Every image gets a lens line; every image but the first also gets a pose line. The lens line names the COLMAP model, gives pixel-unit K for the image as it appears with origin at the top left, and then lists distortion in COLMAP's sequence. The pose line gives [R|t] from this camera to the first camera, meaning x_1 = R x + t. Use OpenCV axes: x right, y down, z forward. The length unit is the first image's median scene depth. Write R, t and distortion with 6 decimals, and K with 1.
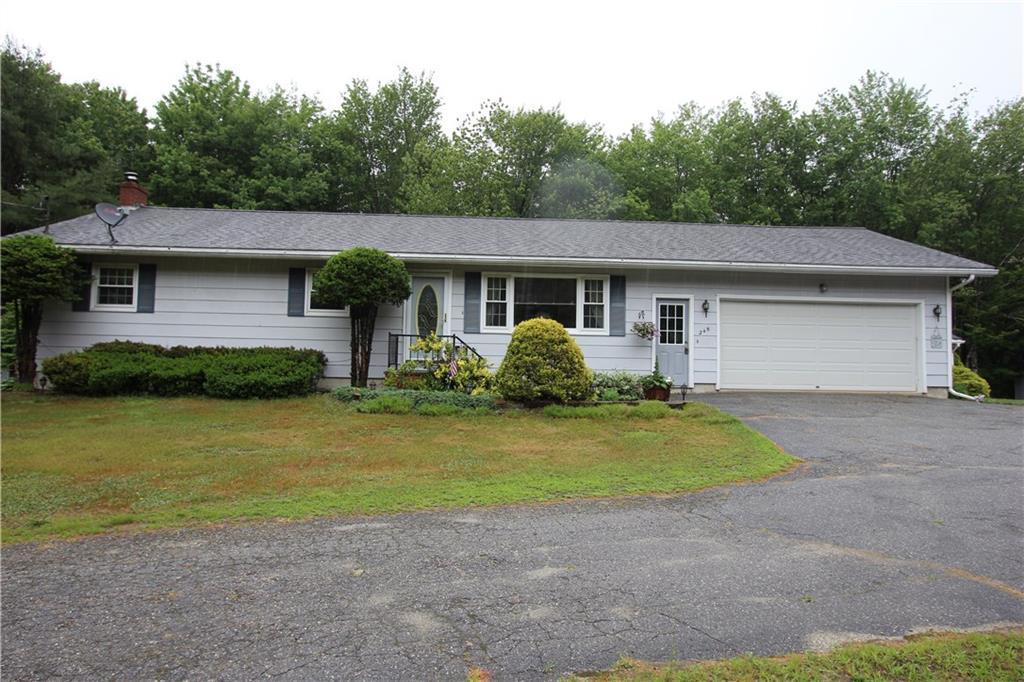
lens RADIAL K [[661.7, 0, 515.3], [0, 661.7, 343.5], [0, 0, 1]] dist [0.001202, 0.000321]
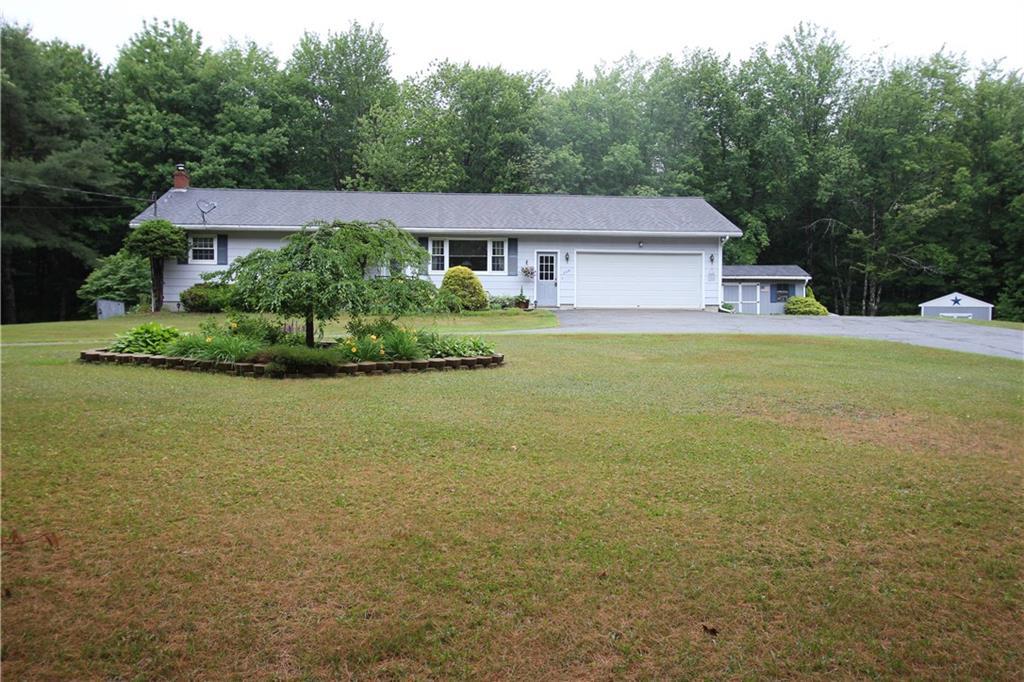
lens RADIAL K [[915.3, 0, 509.6], [0, 915.3, 336.8], [0, 0, 1]] dist [-0.014555, 0.002608]
pose [[0.999569, -0.013506, 0.026052, 0.085728], [0.012213, 0.998717, 0.049150, 0.028473], [-0.026683, -0.048810, 0.998452, -1.257269]]
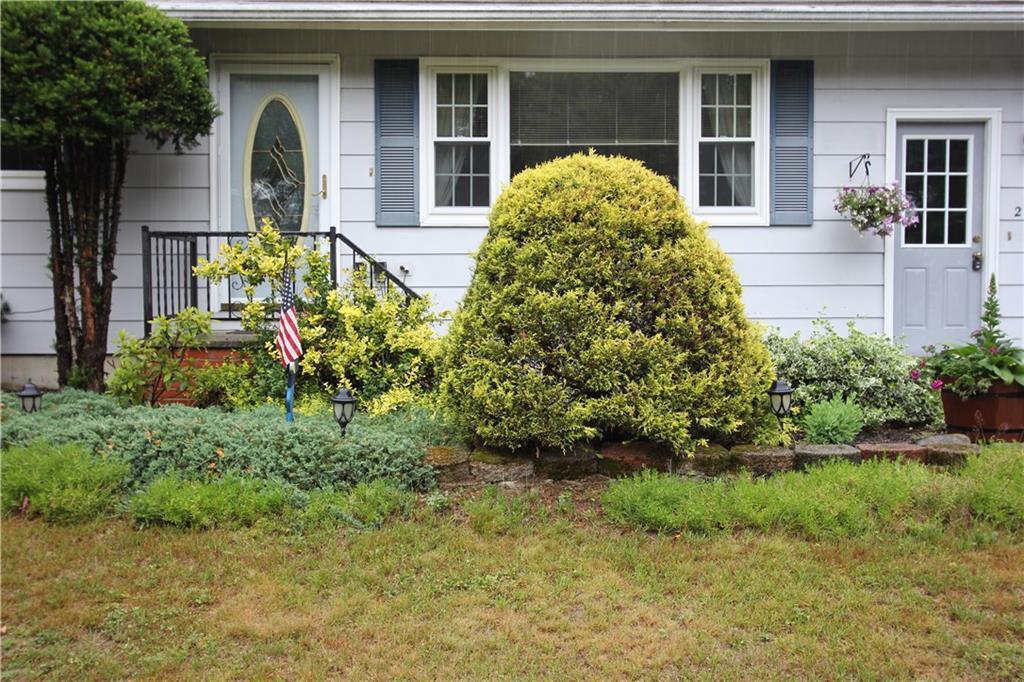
lens RADIAL K [[993.6, 0, 509.1], [0, 993.6, 341.5], [0, 0, 1]] dist [0.014282, 0.000000]
pose [[0.999384, -0.019396, -0.029261, 0.011592], [0.021639, 0.996689, 0.078376, 0.005948], [0.027644, -0.078961, 0.996494, 0.435656]]
